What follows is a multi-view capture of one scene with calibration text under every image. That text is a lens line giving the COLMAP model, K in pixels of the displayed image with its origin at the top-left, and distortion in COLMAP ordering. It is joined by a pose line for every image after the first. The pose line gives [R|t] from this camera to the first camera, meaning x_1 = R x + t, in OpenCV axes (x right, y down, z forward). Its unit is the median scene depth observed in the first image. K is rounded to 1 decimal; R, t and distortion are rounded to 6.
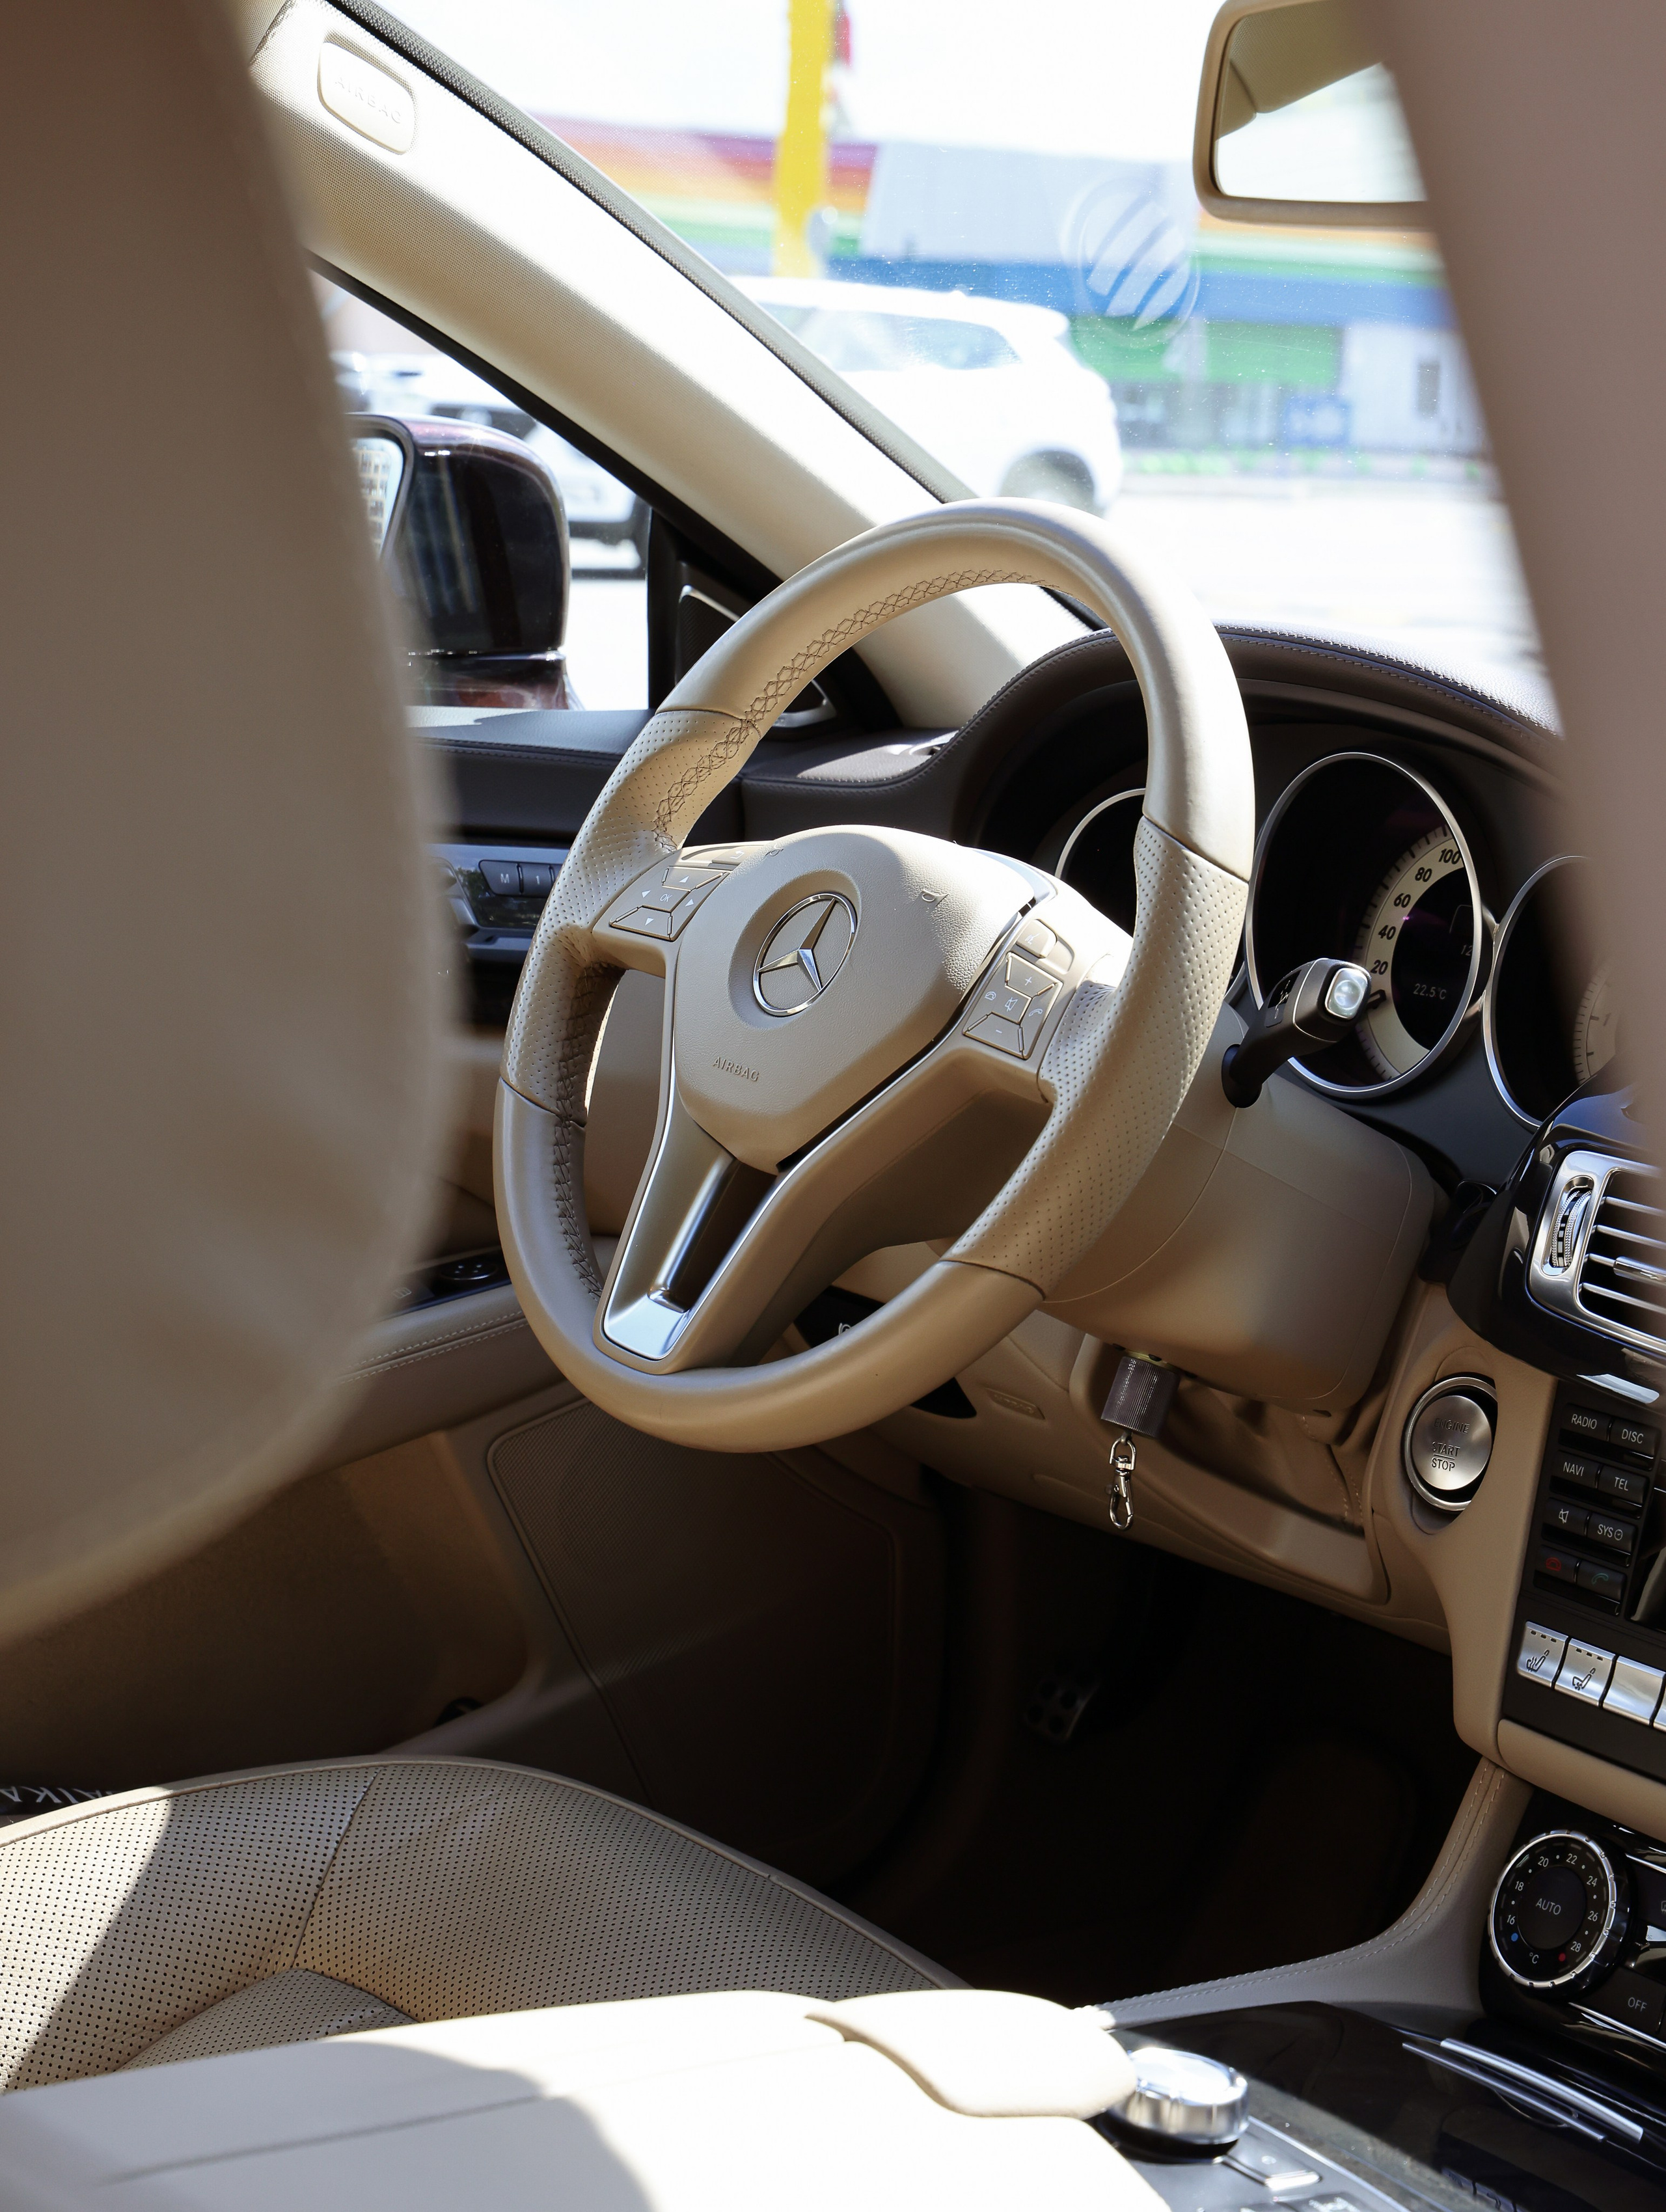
lens RADIAL K [[4663.3, 0, 833.0], [0, 4663.3, 1106.0], [0, 0, 1]] dist [-0.077881, -0.065907]
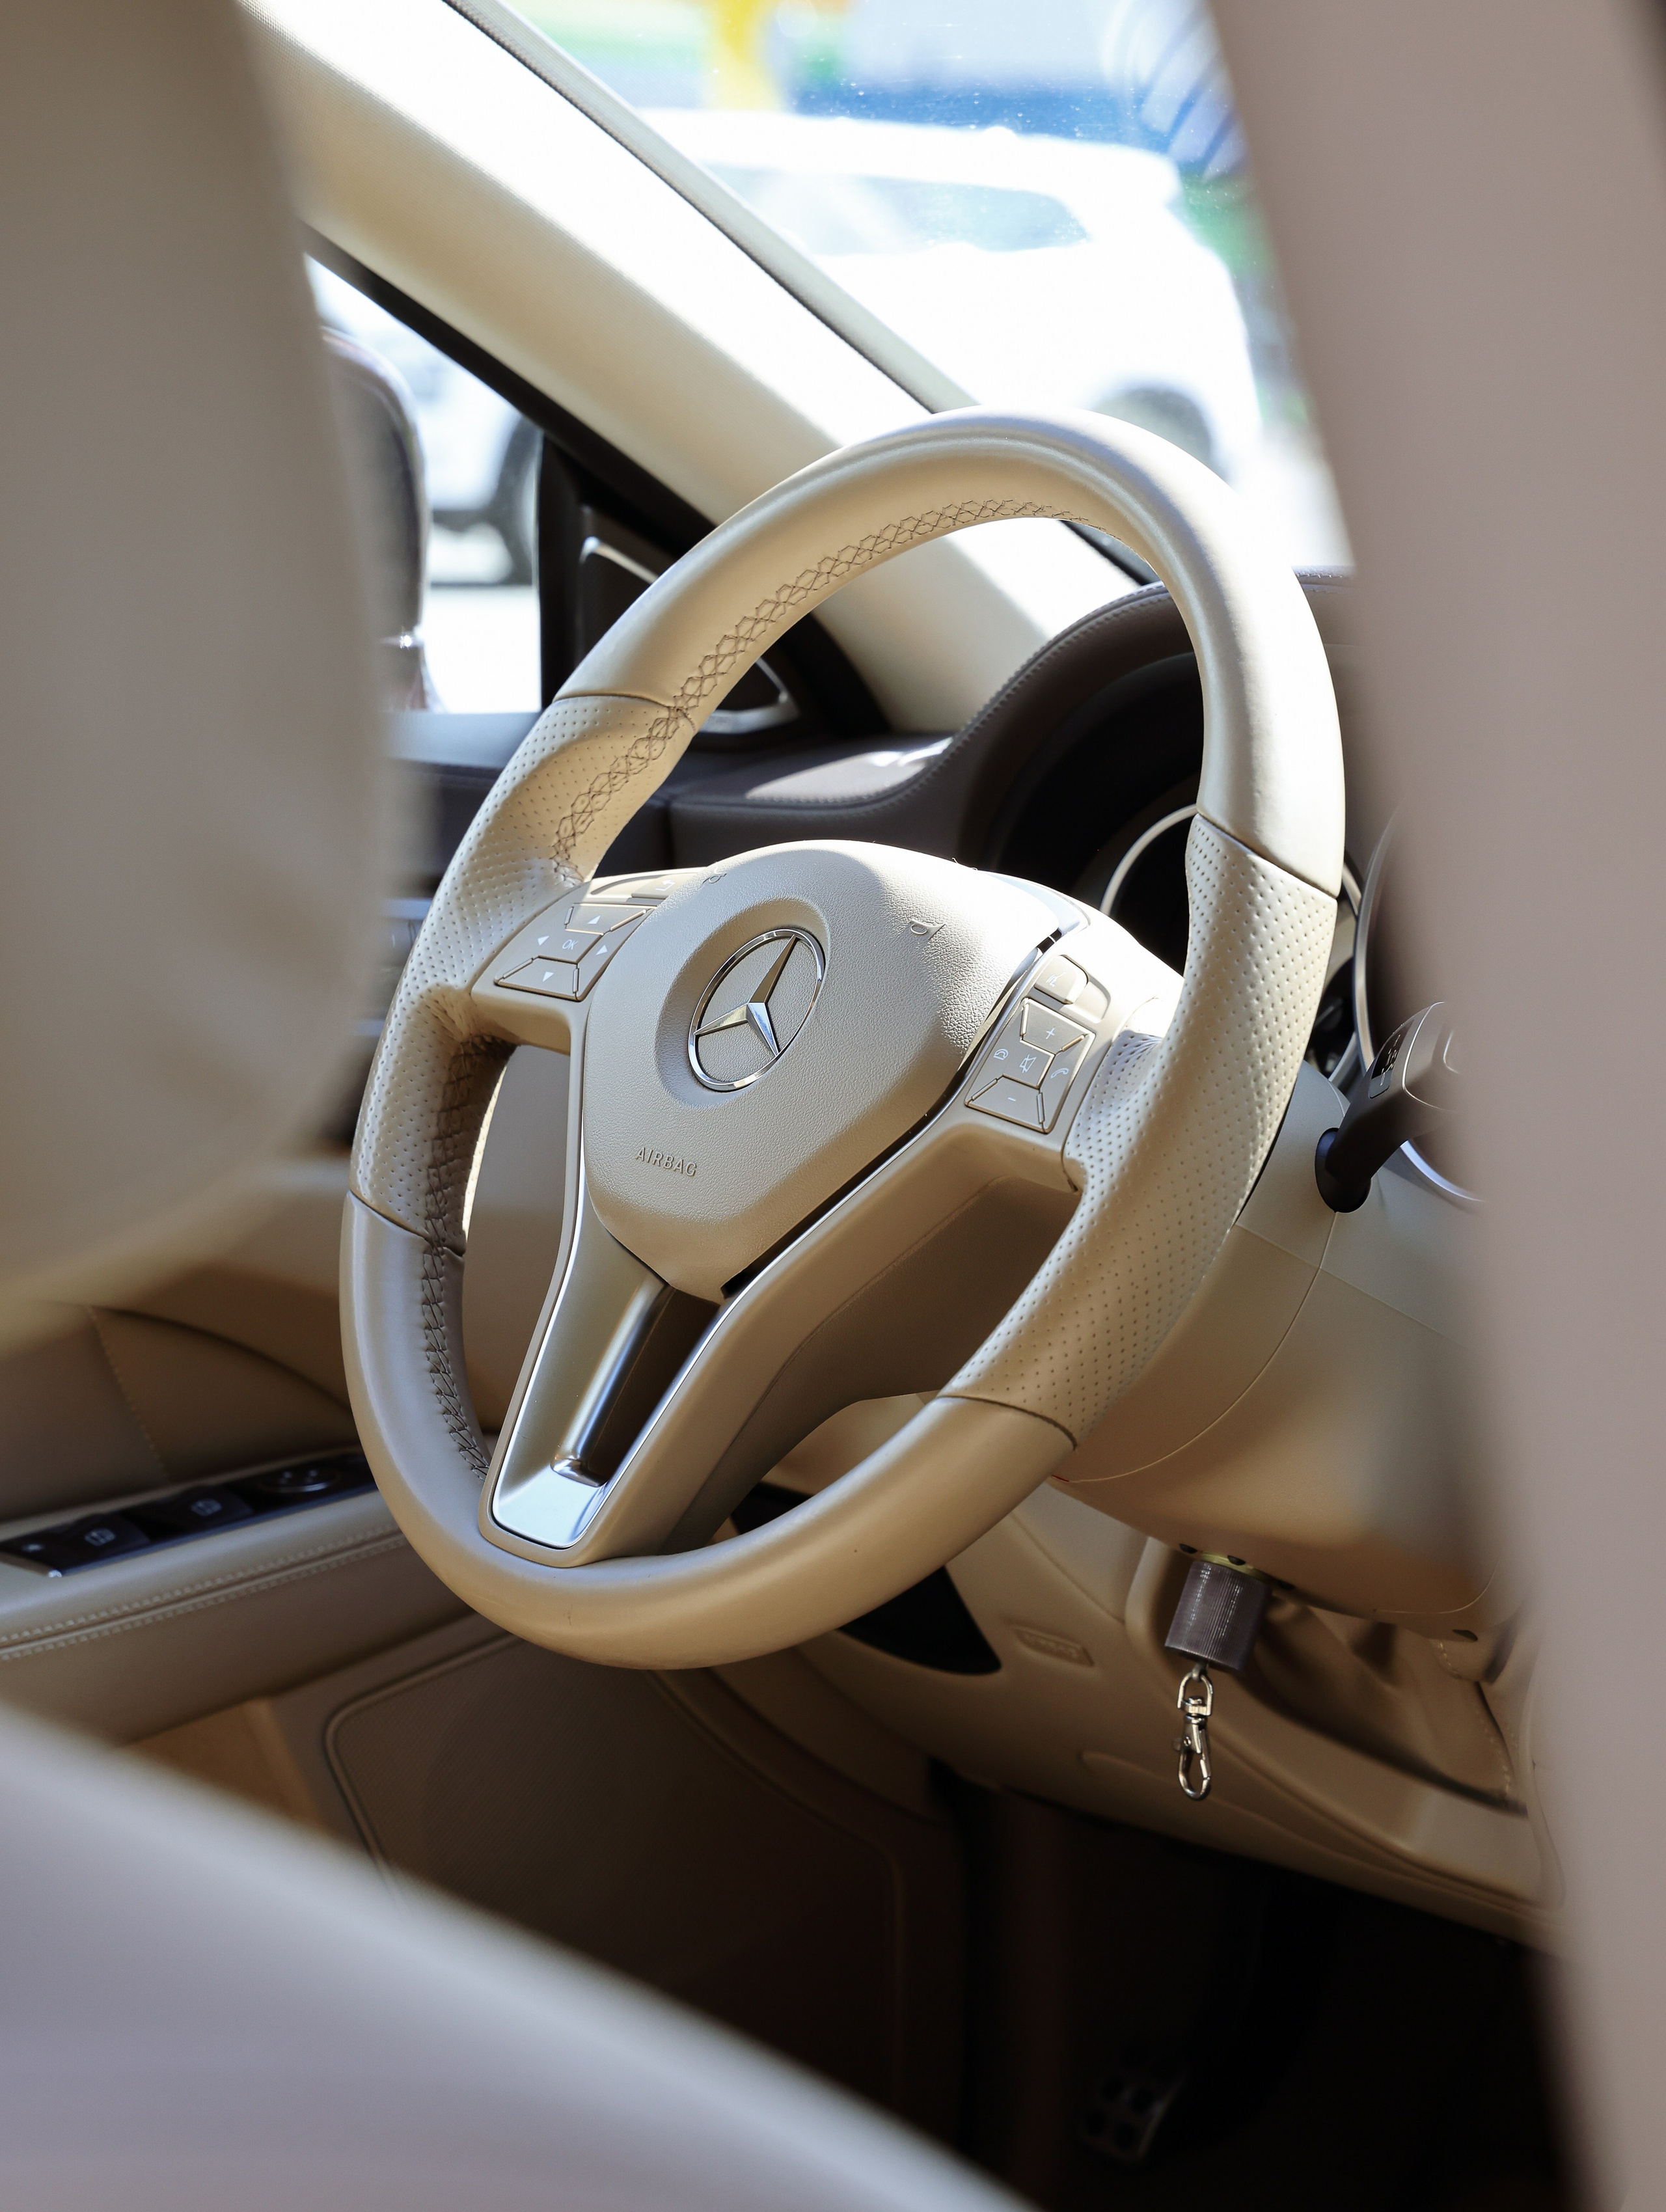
lens RADIAL K [[9537.5, 0, 833.0], [0, 9537.5, 1106.0], [0, 0, 1]] dist [0.279319, 0.741605]
pose [[0.999945, -0.010453, -0.000932, 0.007397], [0.010357, 0.997292, -0.072805, 0.092569], [0.001691, 0.072792, 0.997346, -0.520523]]
